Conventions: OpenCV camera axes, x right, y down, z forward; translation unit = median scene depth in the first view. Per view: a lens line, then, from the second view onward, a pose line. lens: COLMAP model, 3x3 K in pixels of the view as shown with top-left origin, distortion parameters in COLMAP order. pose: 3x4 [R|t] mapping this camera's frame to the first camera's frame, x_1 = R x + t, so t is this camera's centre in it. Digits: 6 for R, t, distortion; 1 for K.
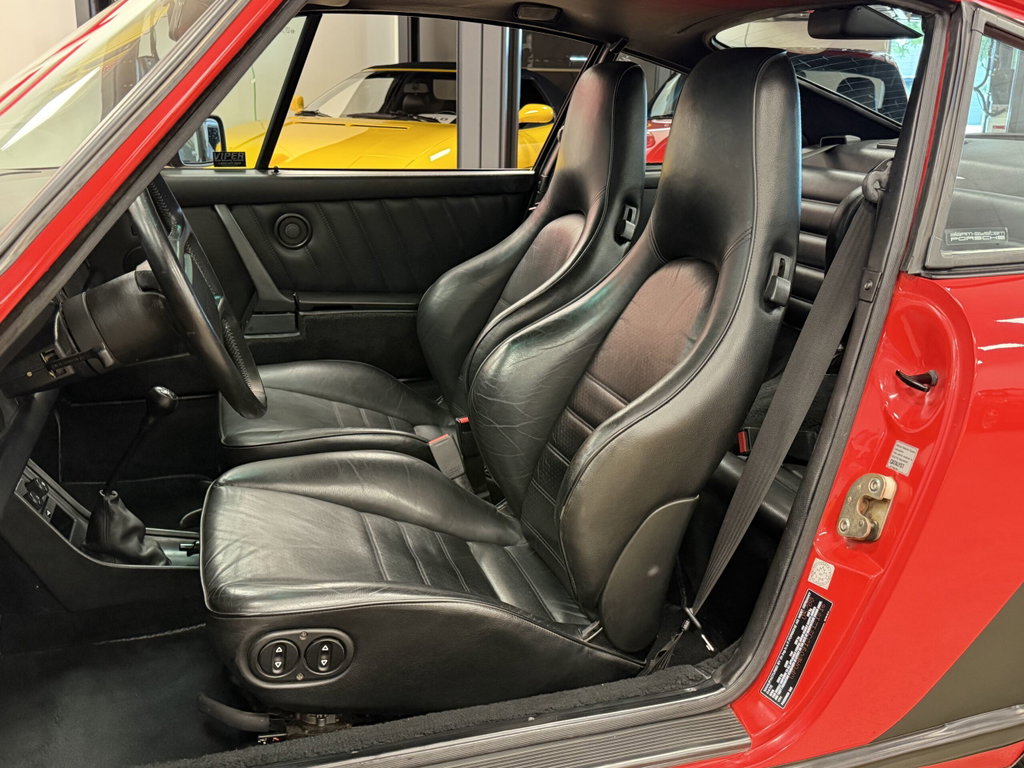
lens RADIAL K [[1037.8, 0, 512.0], [0, 1037.8, 384.0], [0, 0, 1]] dist [0.205966, -0.496962]
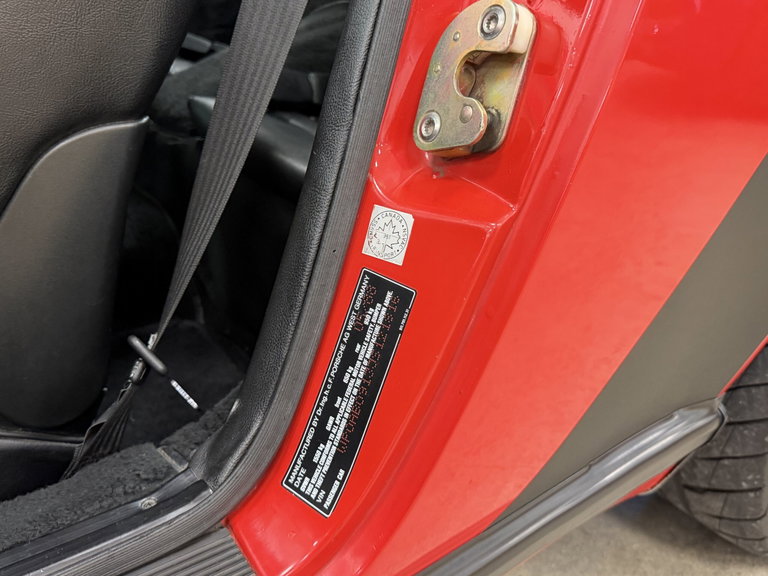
lens RADIAL K [[778.3, 0, 384.0], [0, 778.3, 288.0], [0, 0, 1]] dist [0.205966, -0.496962]
pose [[0.945390, -0.113002, 0.305726, 0.178611], [0.056801, 0.980744, 0.186855, 0.135937], [-0.320954, -0.159286, 0.933604, 0.660361]]
